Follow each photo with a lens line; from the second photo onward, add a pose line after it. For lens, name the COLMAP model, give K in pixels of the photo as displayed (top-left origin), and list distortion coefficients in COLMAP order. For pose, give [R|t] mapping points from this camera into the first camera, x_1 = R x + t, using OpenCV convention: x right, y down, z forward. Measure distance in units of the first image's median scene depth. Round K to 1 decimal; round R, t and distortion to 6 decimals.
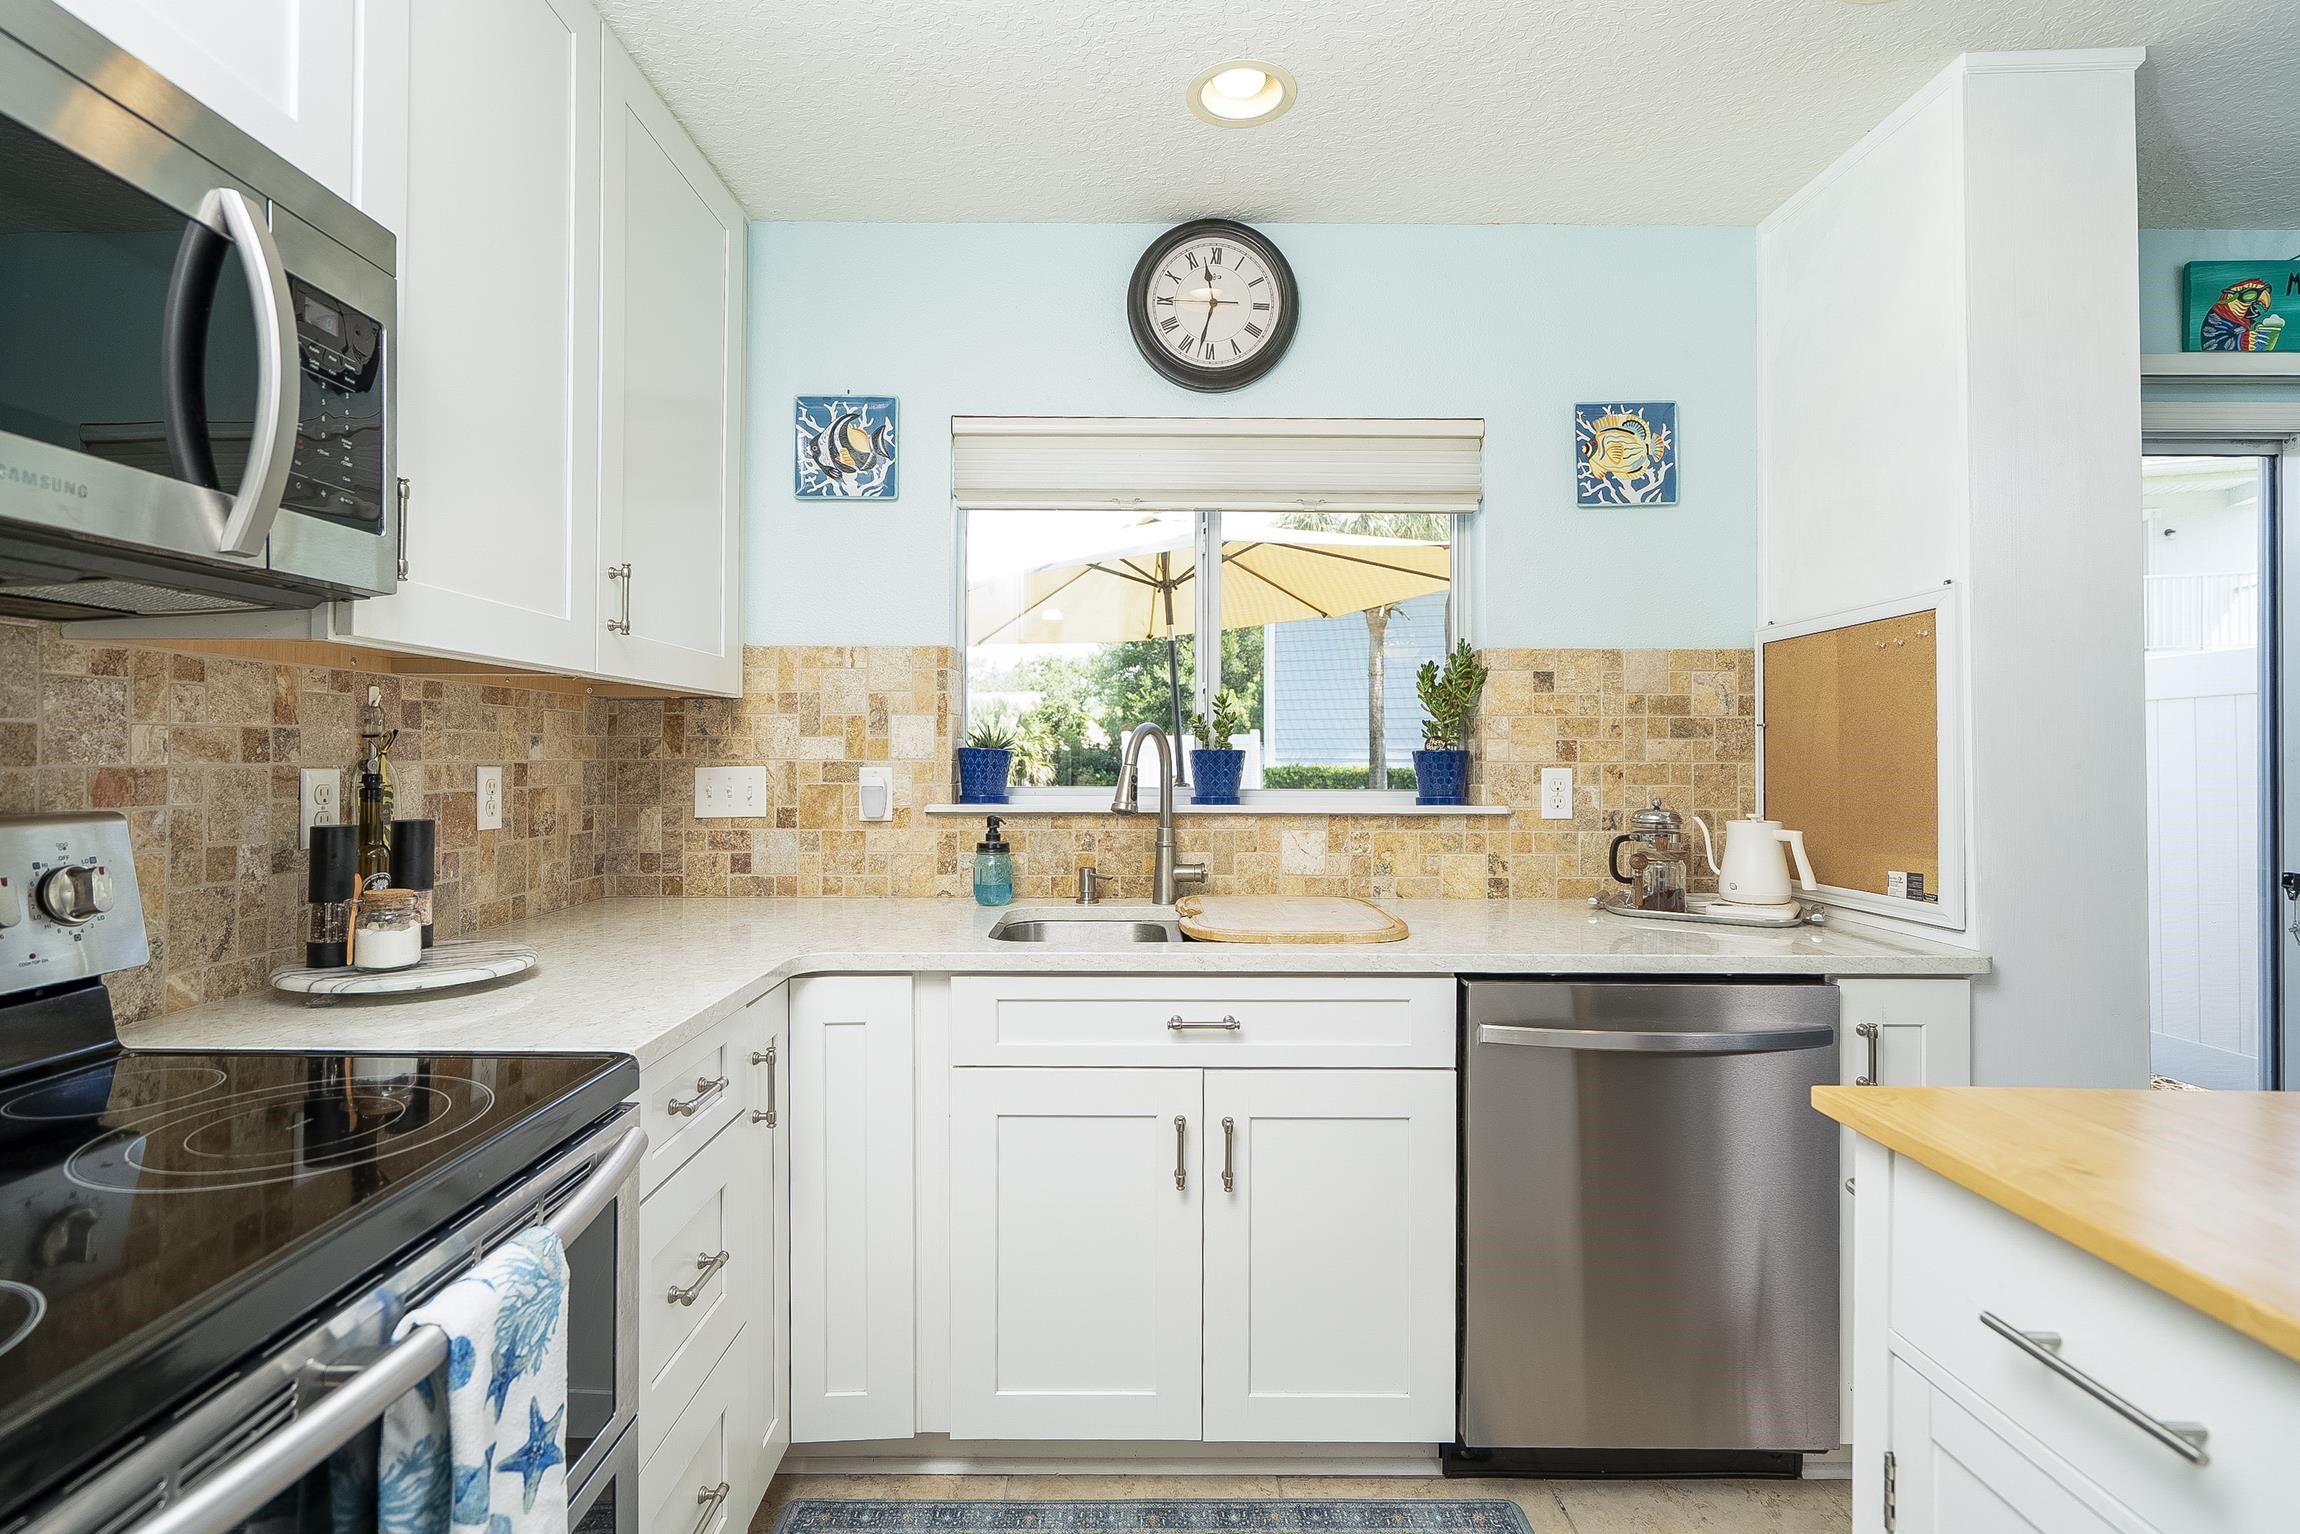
lens RADIAL K [[1049.3, 0, 1127.2], [0, 1049.3, 743.2], [0, 0, 1]] dist [-0.005042, 0.002147]
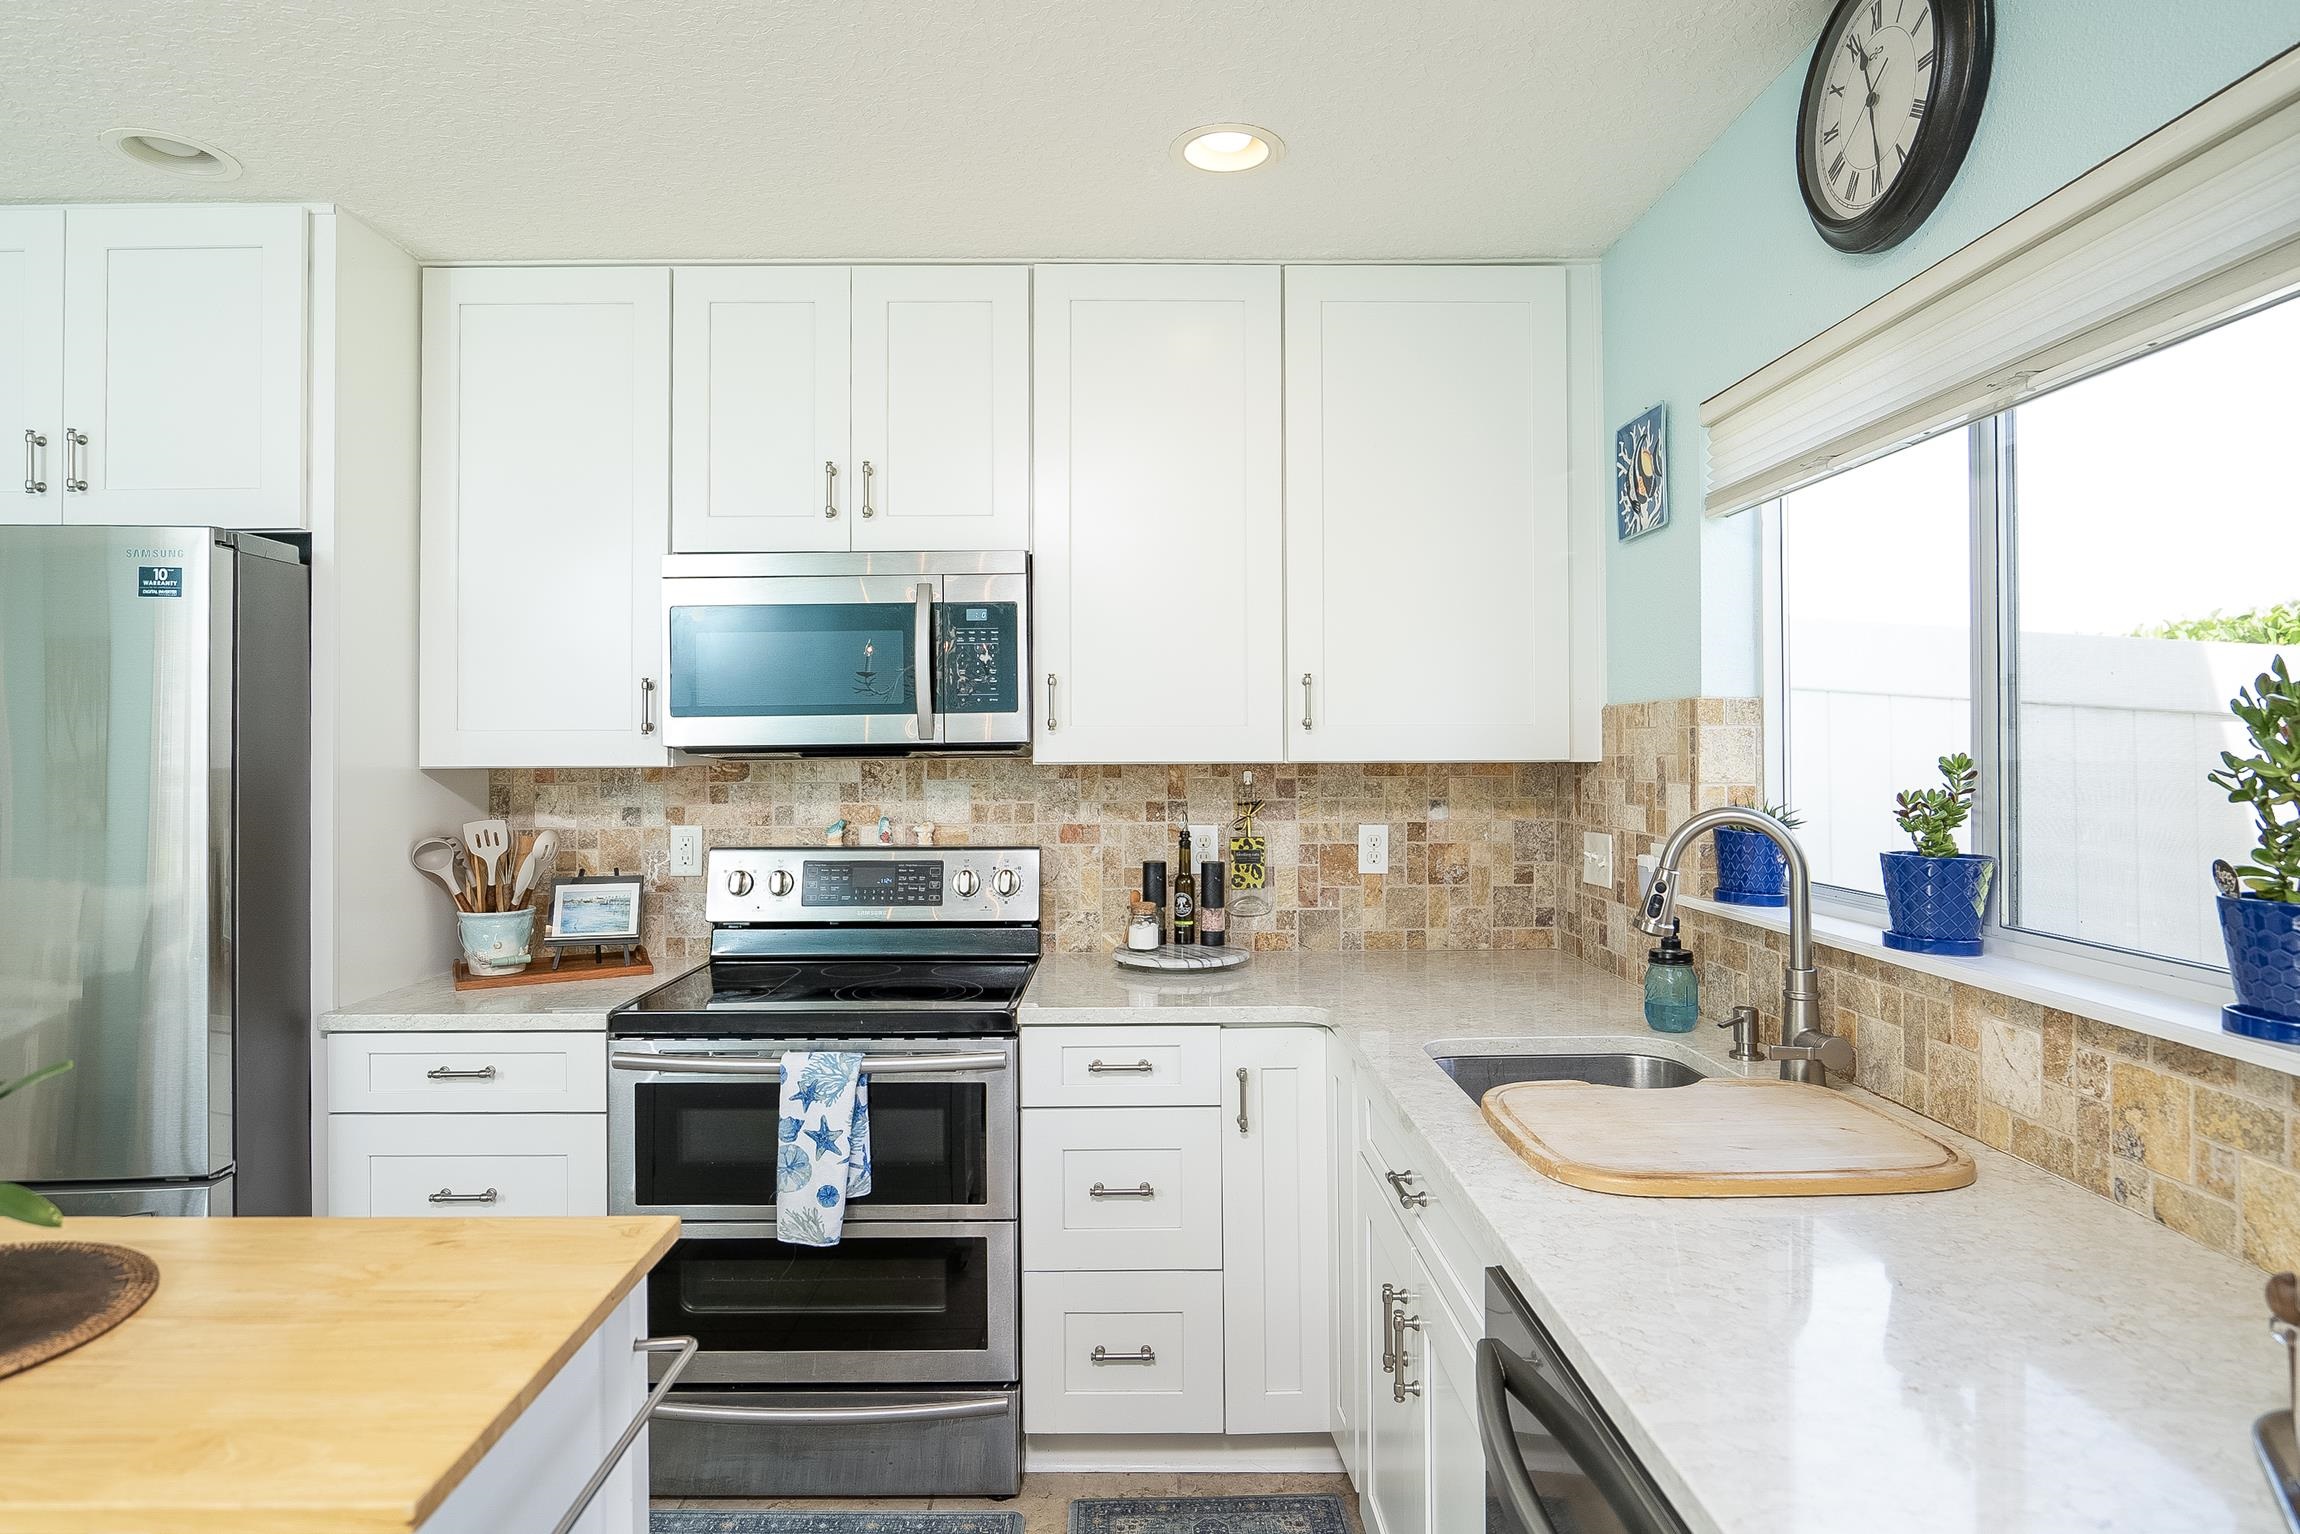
lens RADIAL K [[1259.0, 0, 1164.6], [0, 1259.0, 740.0], [0, 0, 1]] dist [-0.022435, 0.000103]
pose [[0.035037, -0.013853, -0.999290, 0.765242], [0.014928, 0.999800, -0.013336, -0.053848], [0.999275, -0.014450, 0.035237, 0.568186]]
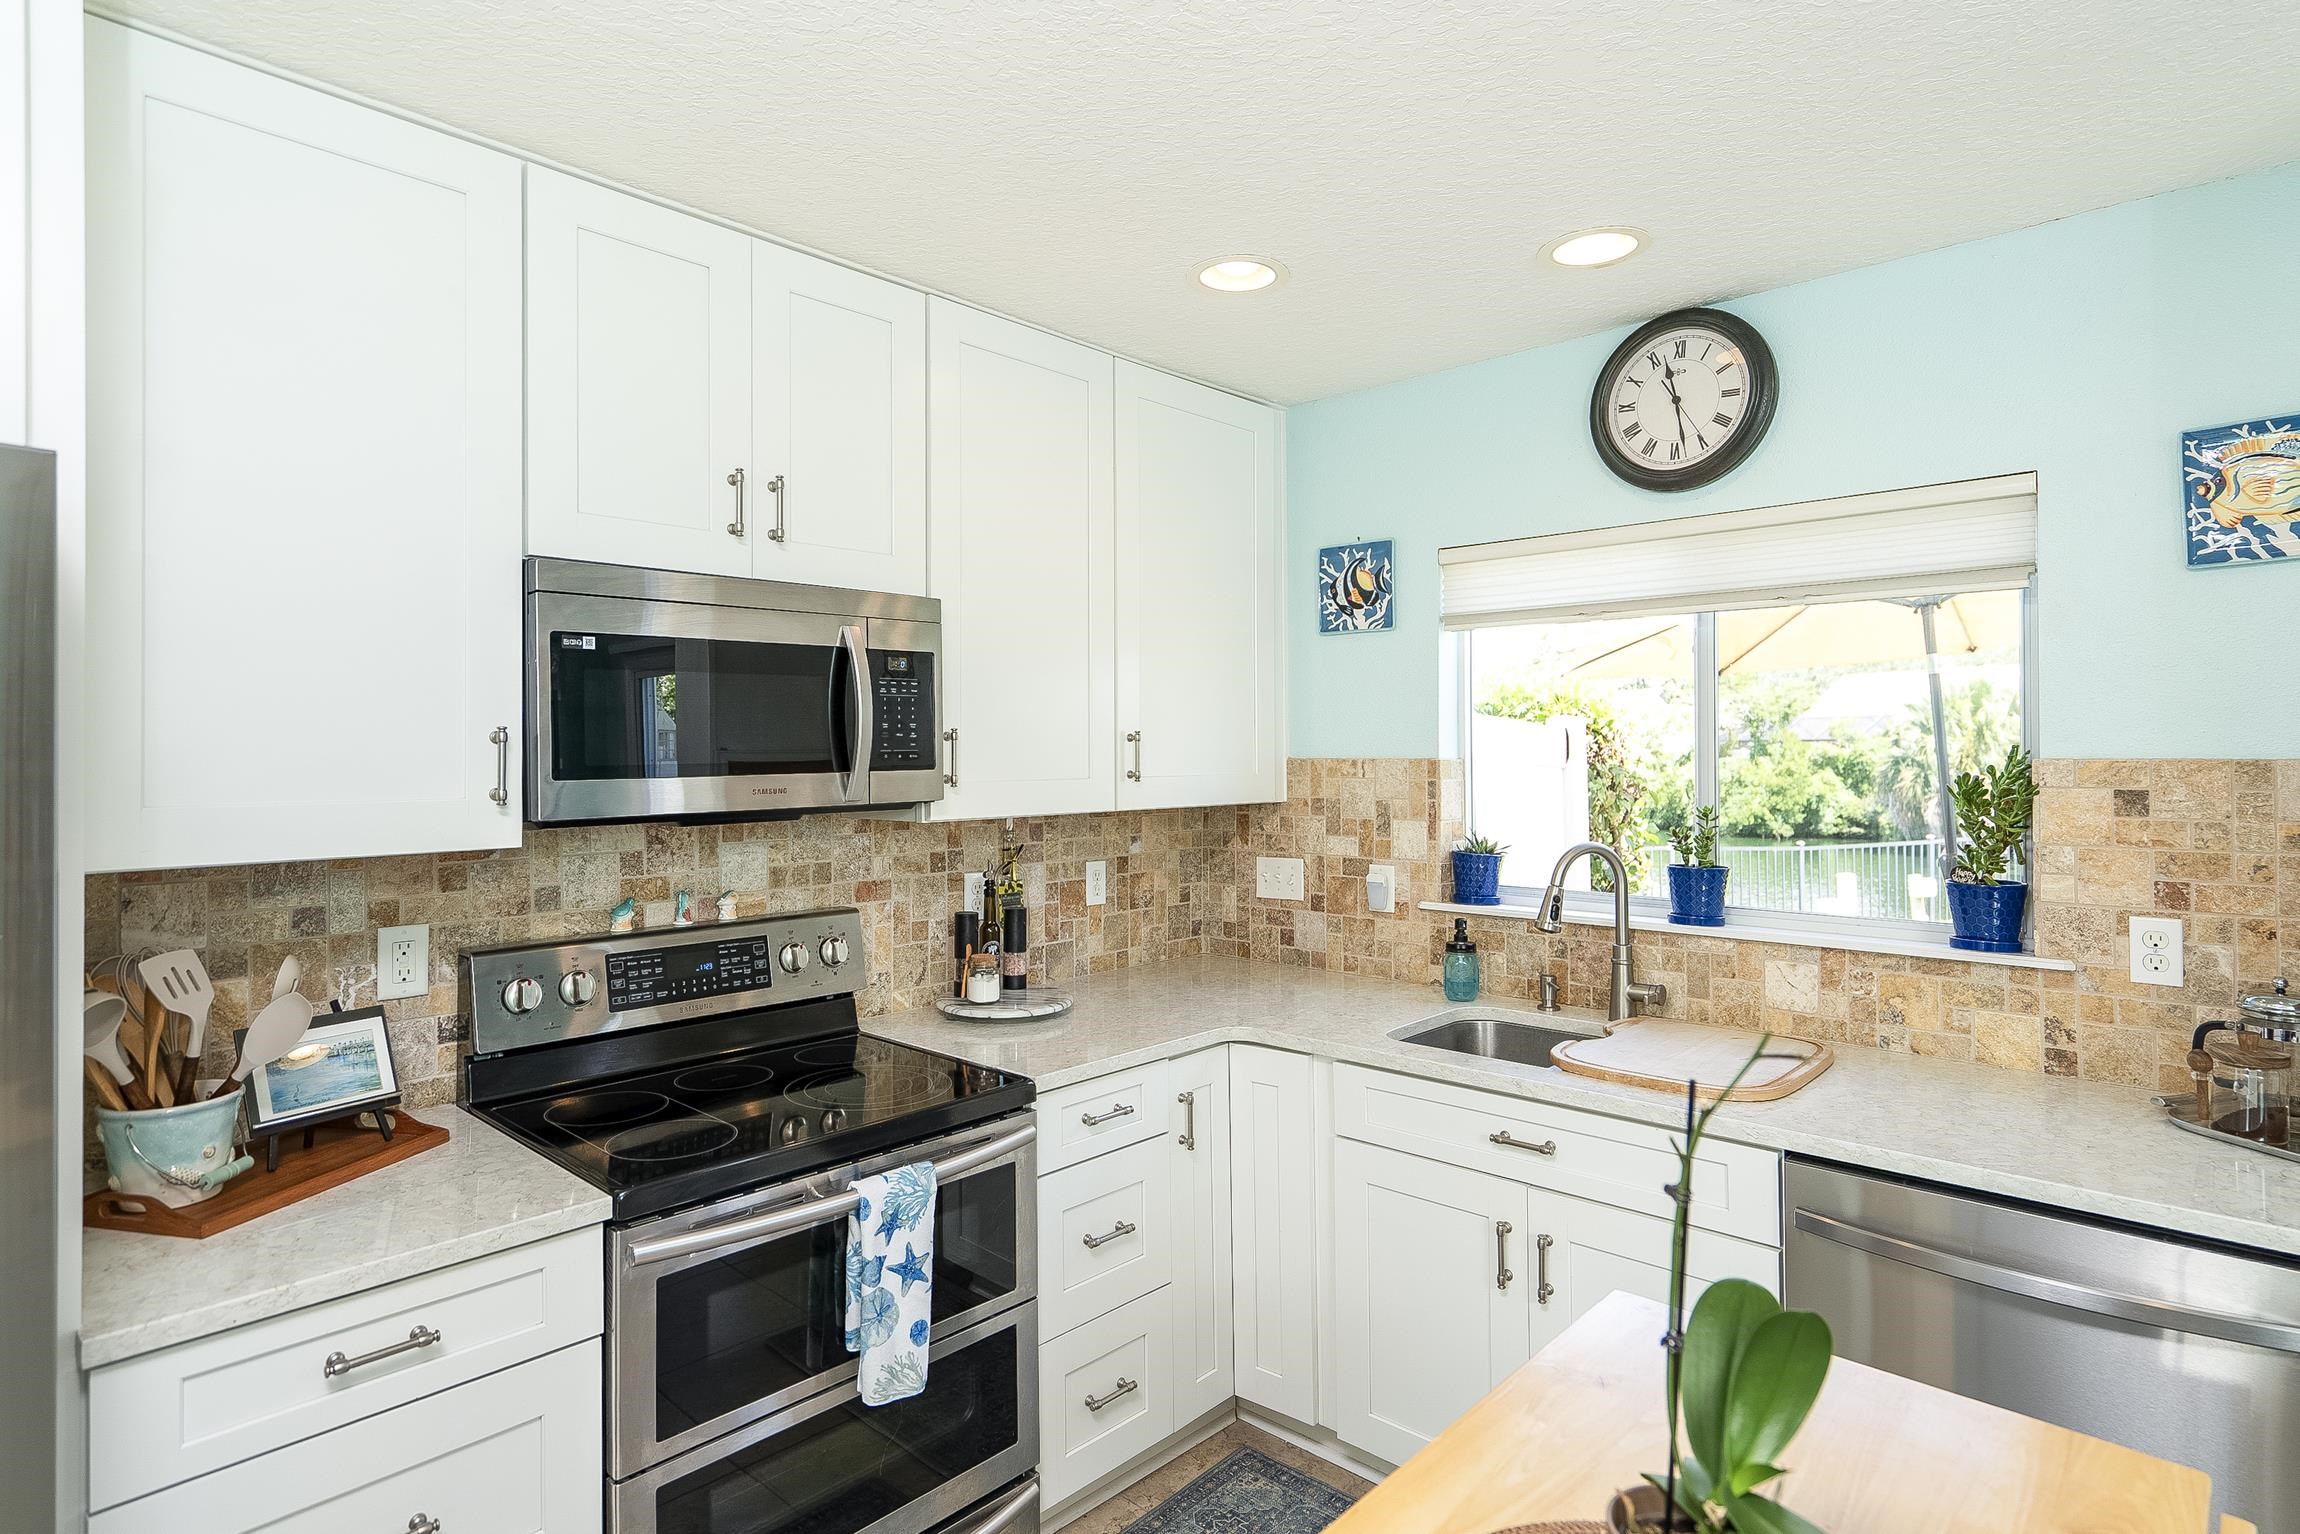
lens RADIAL K [[1196.9, 0, 1157.3], [0, 1196.9, 740.5], [0, 0, 1]] dist [0.004487, 0.003989]
pose [[0.739468, -0.013733, -0.673052, 0.463353], [0.015027, 0.999880, -0.003891, -0.111963], [0.673024, -0.007236, 0.739585, -0.130497]]
